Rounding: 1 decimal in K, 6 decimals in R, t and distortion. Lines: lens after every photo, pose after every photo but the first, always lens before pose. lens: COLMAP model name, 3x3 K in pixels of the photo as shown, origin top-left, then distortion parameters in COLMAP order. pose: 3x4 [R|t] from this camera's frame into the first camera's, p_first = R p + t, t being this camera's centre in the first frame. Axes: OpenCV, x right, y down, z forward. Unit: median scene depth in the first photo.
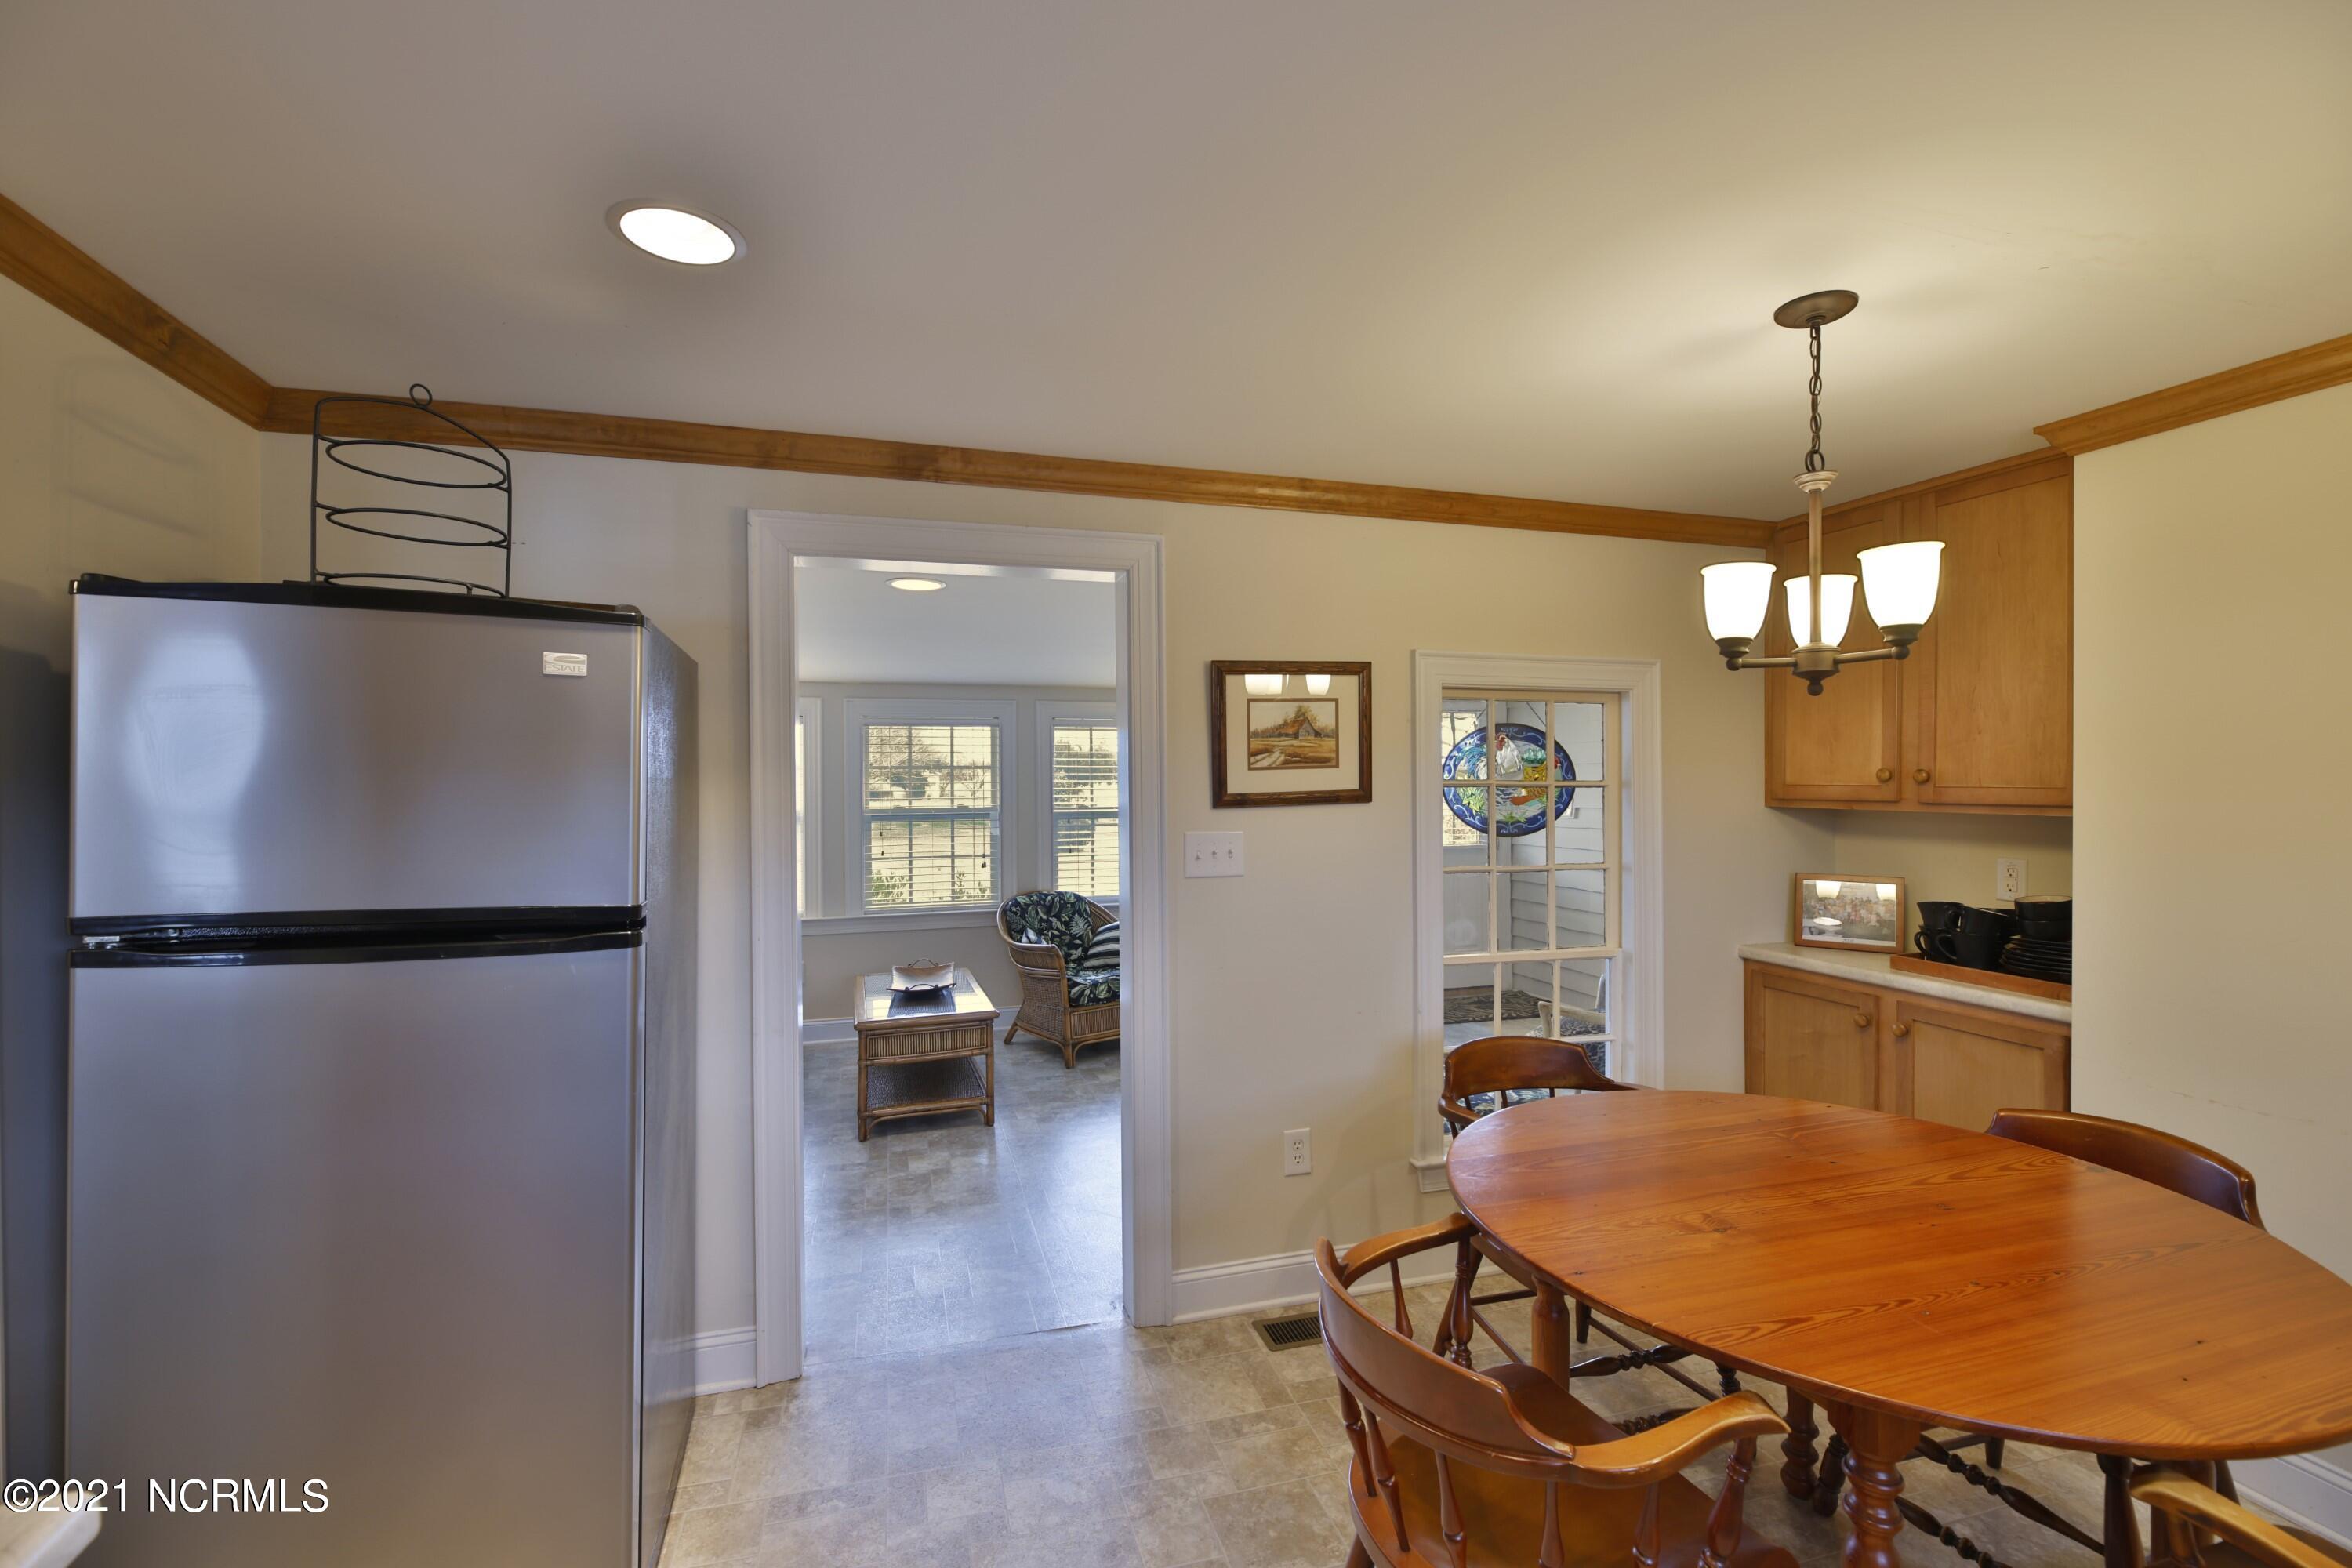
lens RADIAL K [[989.2, 0, 1172.9], [0, 989.2, 780.6], [0, 0, 1]] dist [-0.002819, -0.000096]
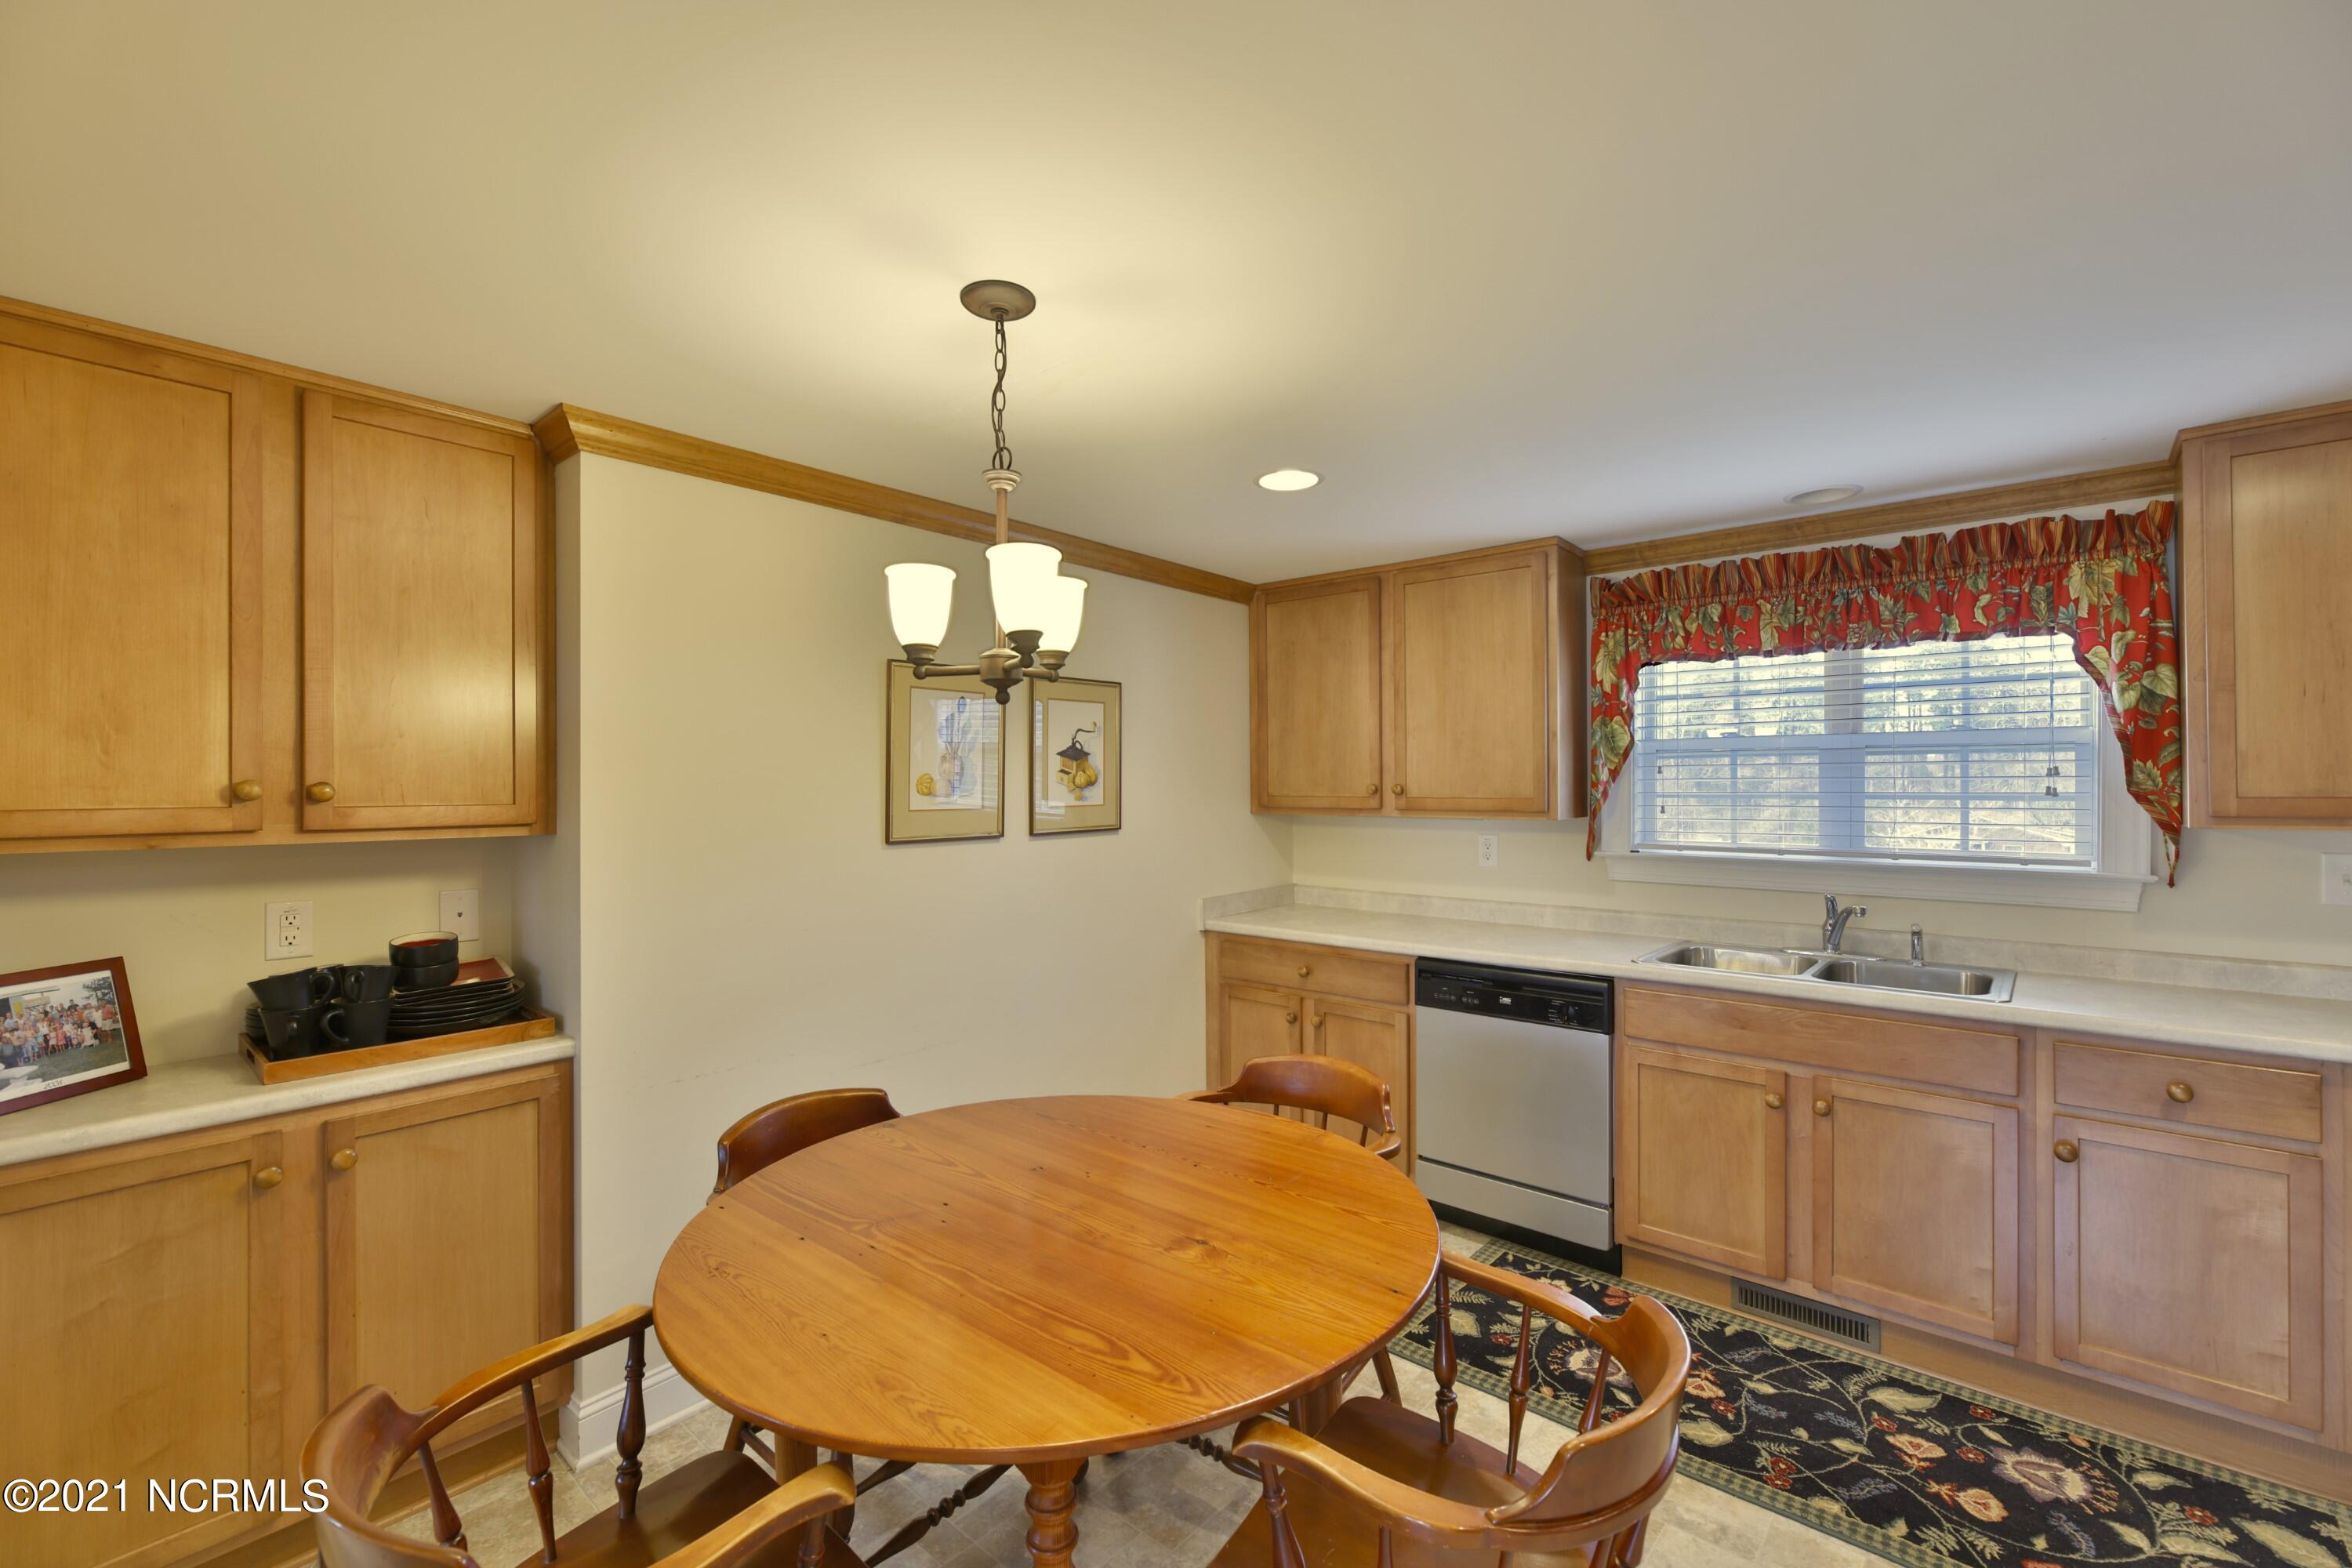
lens RADIAL K [[989.2, 0, 1182.3], [0, 989.2, 783.3], [0, 0, 1]] dist [-0.002819, -0.000096]
pose [[-0.538518, 0.006719, 0.842587, -0.177876], [0.008395, 0.999961, -0.002609, -0.003443], [-0.842572, 0.005668, -0.538554, 0.986223]]
